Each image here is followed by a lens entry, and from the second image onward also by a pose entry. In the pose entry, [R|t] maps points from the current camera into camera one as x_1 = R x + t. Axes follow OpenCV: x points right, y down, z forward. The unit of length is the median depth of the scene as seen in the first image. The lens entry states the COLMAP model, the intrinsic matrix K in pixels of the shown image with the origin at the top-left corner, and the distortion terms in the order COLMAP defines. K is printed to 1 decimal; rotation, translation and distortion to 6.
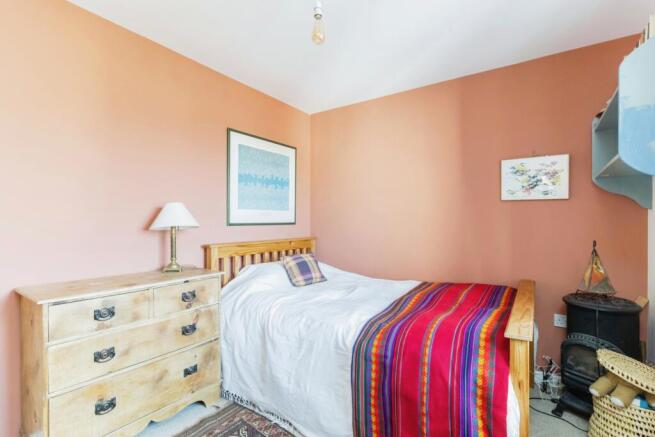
lens RADIAL K [[319.1, 0, 327.5], [0, 319.1, 218.5], [0, 0, 1]] dist [0.001241, 0.000255]
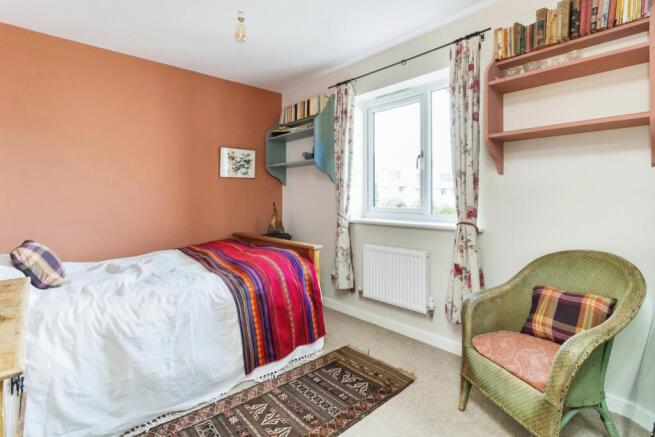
lens RADIAL K [[319.1, 0, 327.5], [0, 319.1, 218.5], [0, 0, 1]] dist [0.001241, 0.000255]
pose [[0.183026, -0.078442, 0.979974, -0.825110], [0.016004, 0.996917, 0.076809, 0.024824], [-0.982978, 0.001625, 0.183717, 0.359799]]
